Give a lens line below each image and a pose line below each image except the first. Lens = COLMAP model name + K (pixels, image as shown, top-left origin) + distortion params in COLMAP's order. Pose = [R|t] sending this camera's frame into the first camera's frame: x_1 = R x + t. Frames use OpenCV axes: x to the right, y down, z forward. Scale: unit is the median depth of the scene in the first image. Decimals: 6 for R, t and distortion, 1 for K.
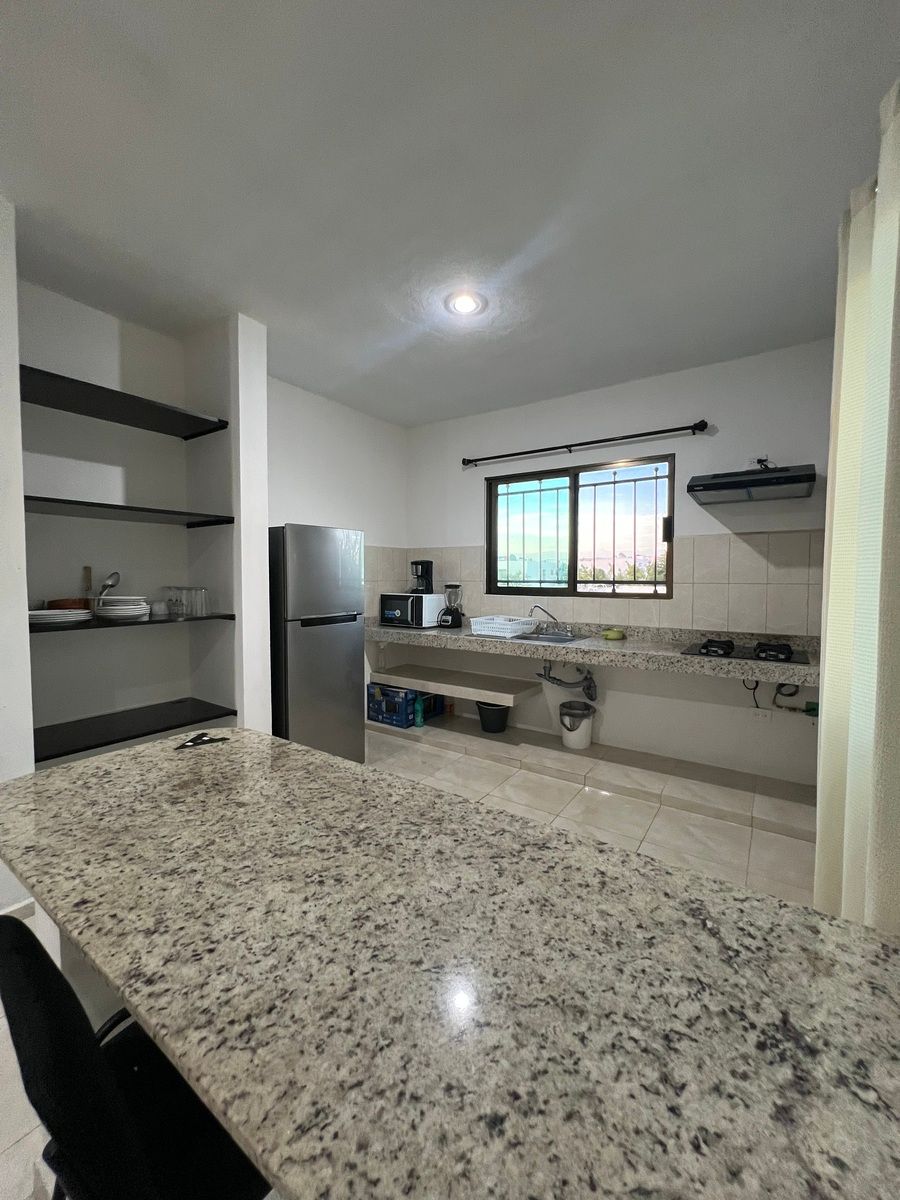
lens RADIAL K [[479.7, 0, 452.7], [0, 479.7, 596.8], [0, 0, 1]] dist [0.000206, 0.000291]
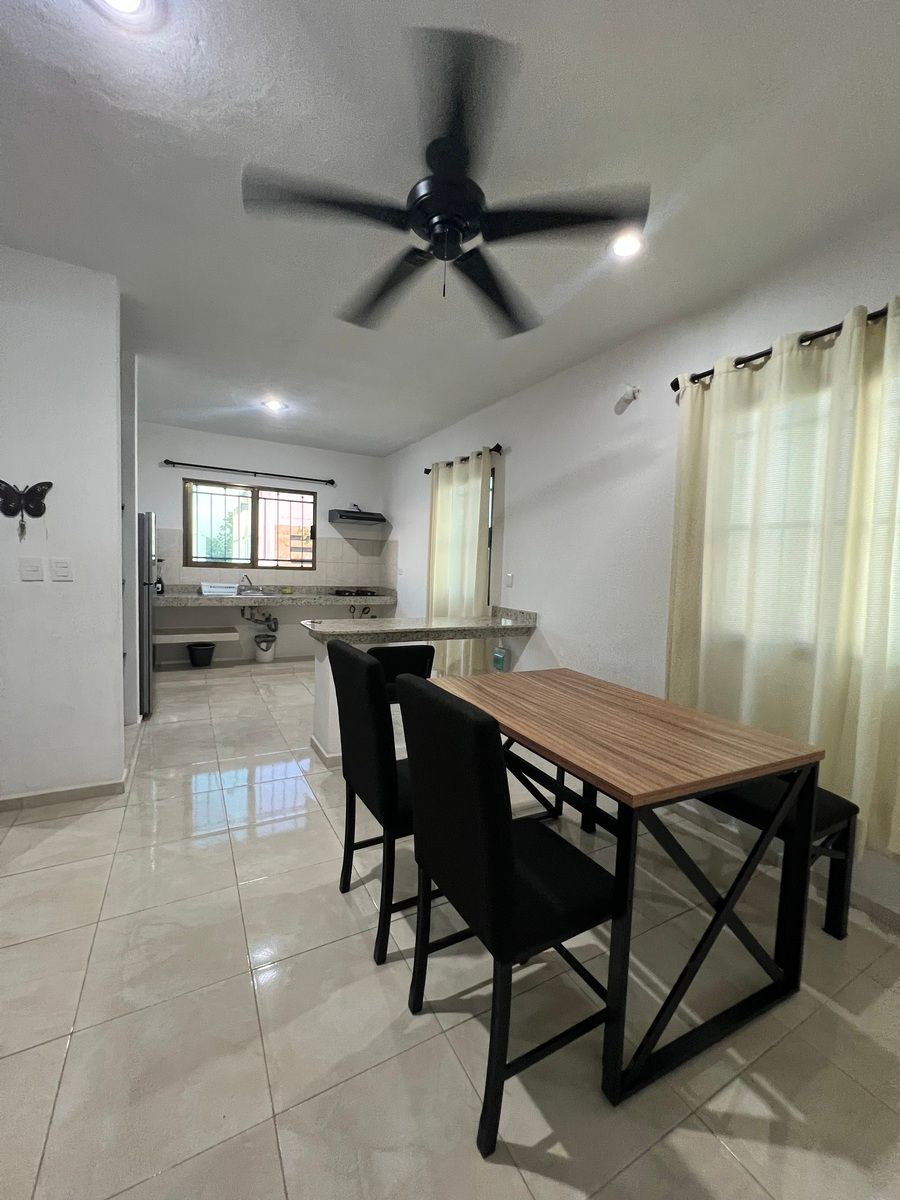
lens RADIAL K [[479.7, 0, 449.4], [0, 479.7, 595.3], [0, 0, 1]] dist [0.000206, 0.000291]
pose [[0.447888, -0.043089, 0.893051, -0.922241], [-0.000702, 0.998821, 0.048545, 0.010009], [-0.894089, -0.022370, 0.447330, -0.285265]]
